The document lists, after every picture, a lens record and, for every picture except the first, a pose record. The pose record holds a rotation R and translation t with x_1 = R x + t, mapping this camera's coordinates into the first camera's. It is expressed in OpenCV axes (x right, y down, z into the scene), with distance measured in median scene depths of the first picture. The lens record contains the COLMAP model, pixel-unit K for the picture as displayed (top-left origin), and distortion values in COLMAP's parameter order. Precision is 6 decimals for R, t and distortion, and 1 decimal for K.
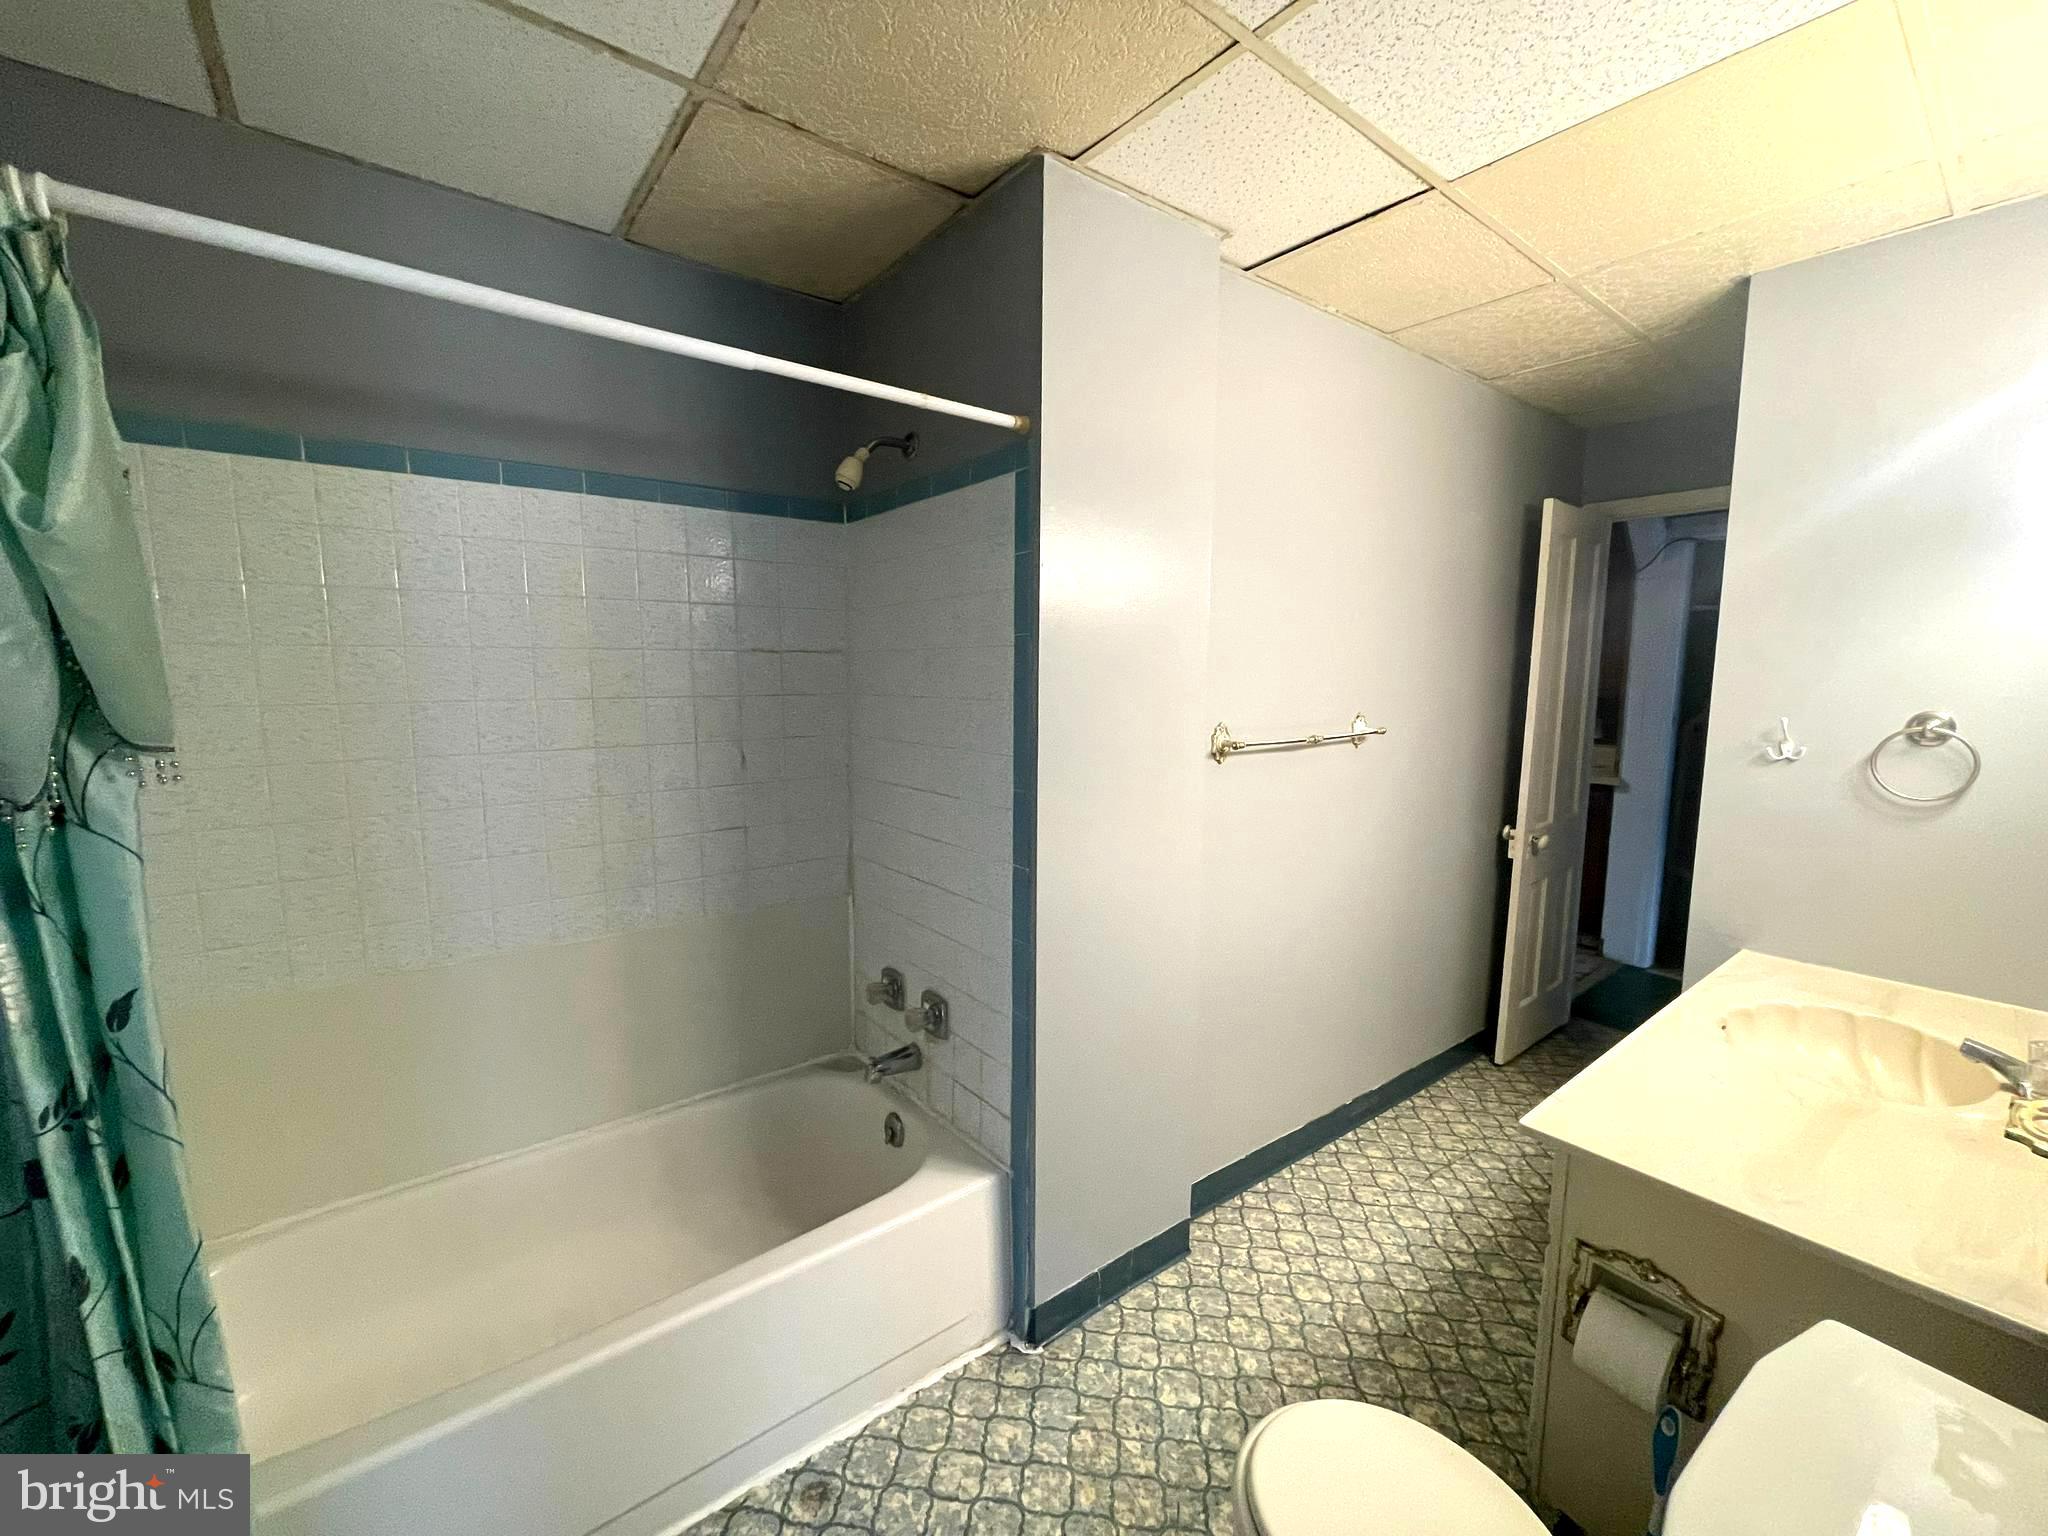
lens RADIAL K [[827.6, 0, 1017.9], [0, 827.6, 770.9], [0, 0, 1]] dist [-0.002476, 0.000536]
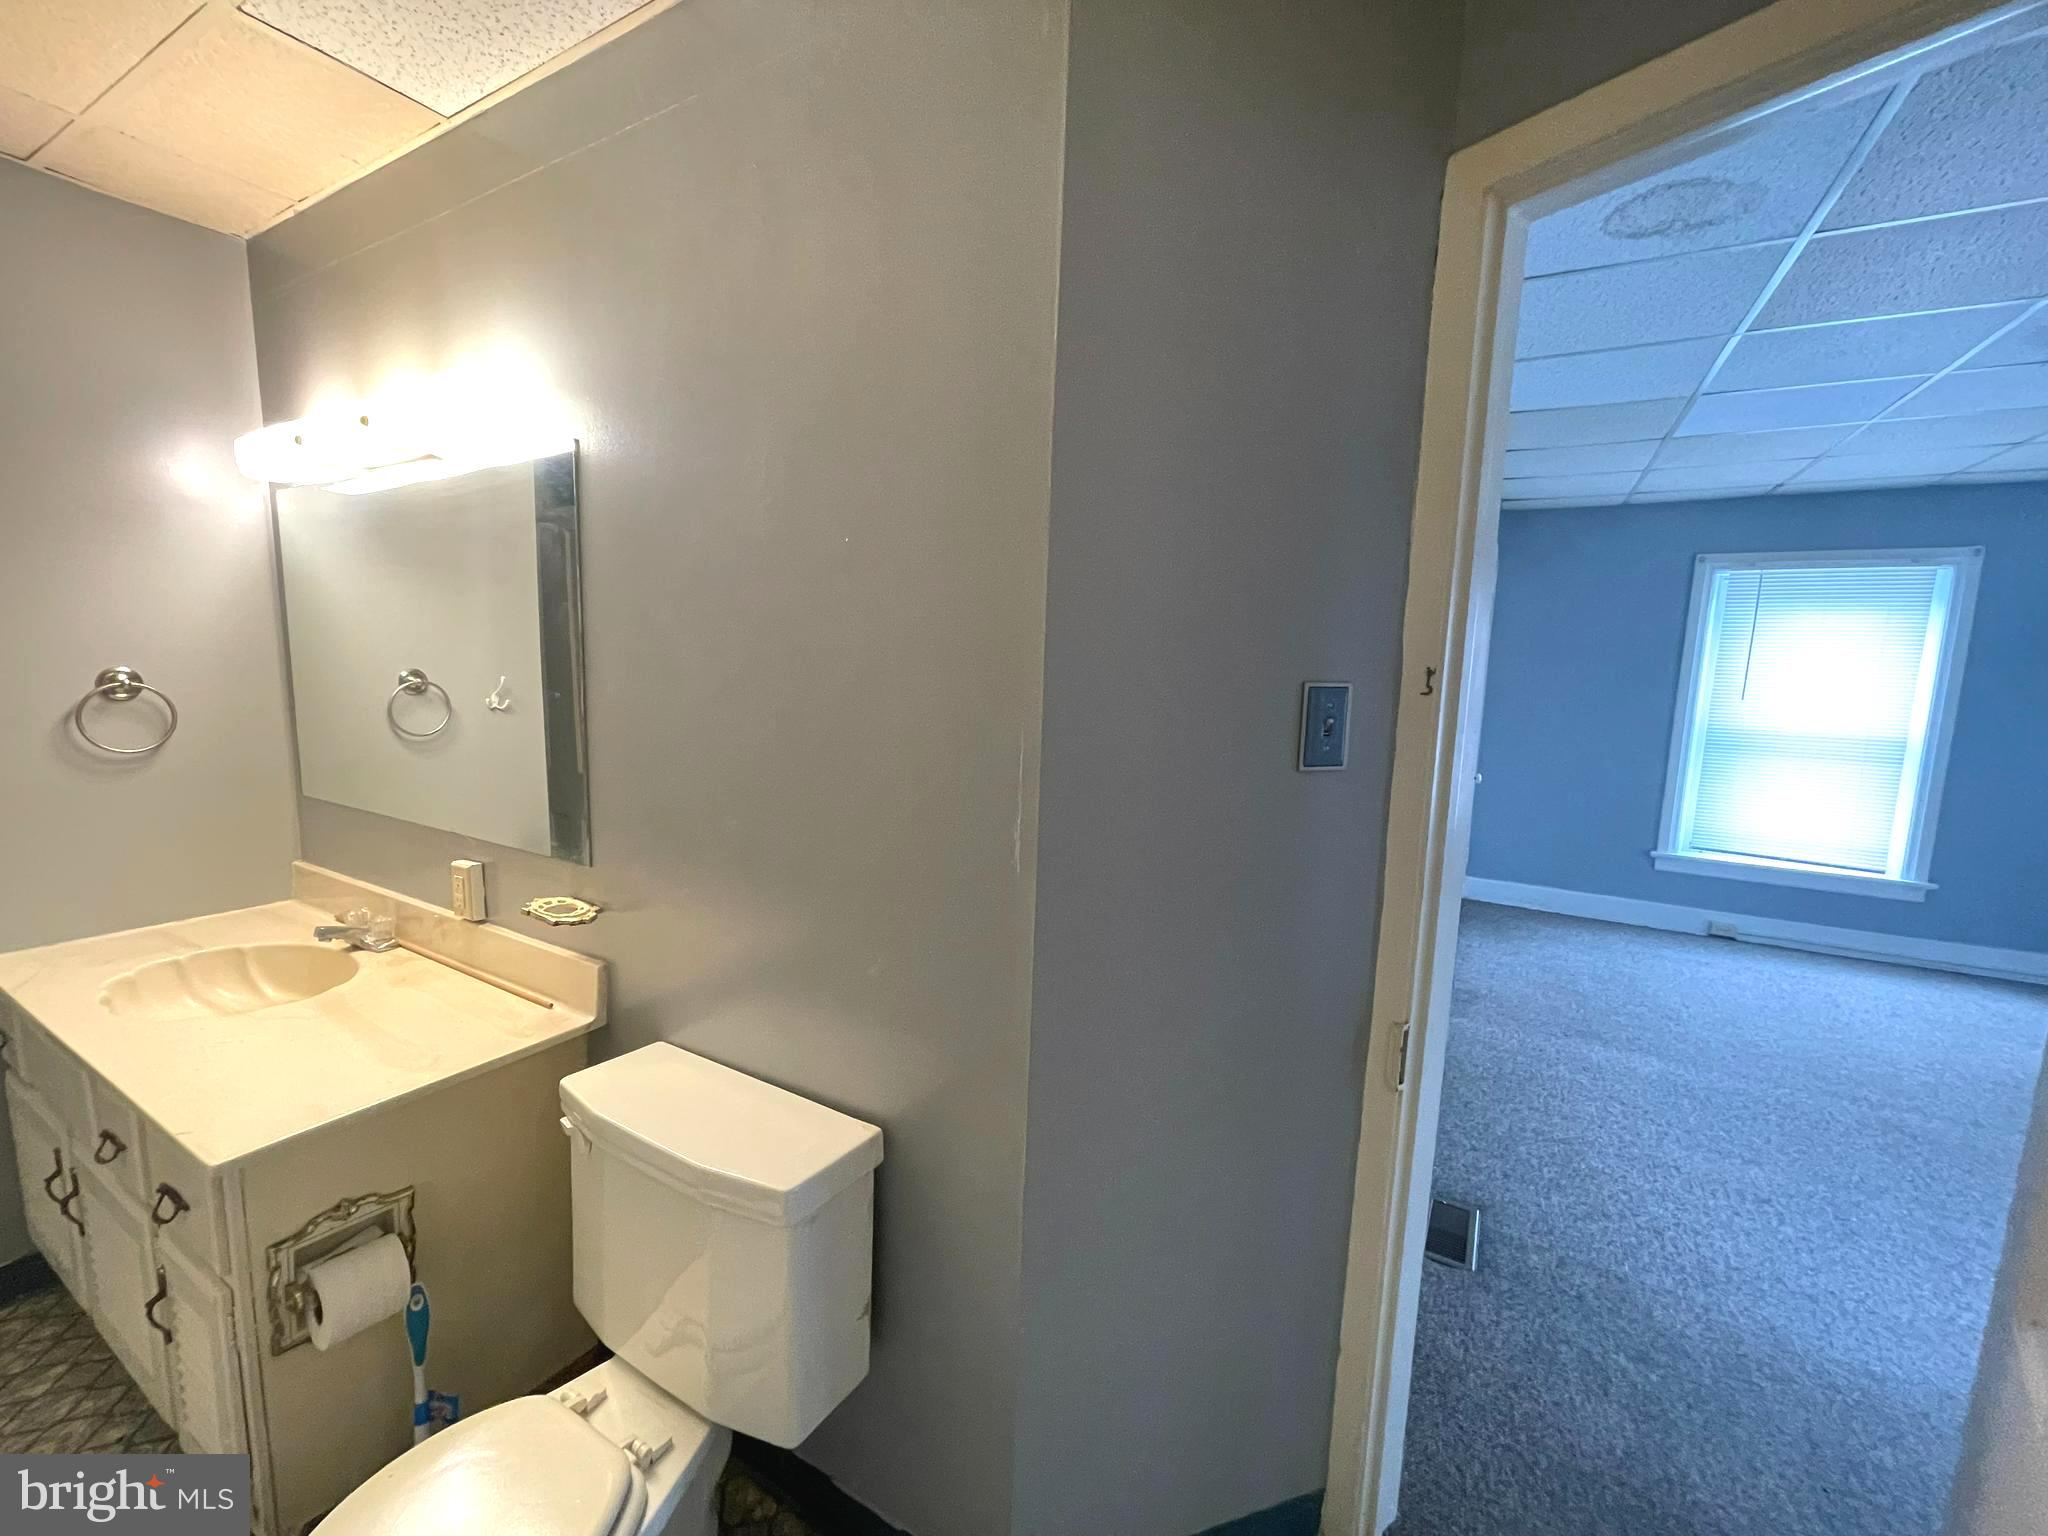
lens RADIAL K [[827.6, 0, 1017.9], [0, 827.6, 770.9], [0, 0, 1]] dist [-0.002476, 0.000536]
pose [[-0.389711, -0.139407, 0.910325, -0.425265], [0.081726, 0.979341, 0.184963, -0.061698], [-0.917304, 0.146480, -0.370267, 0.495124]]
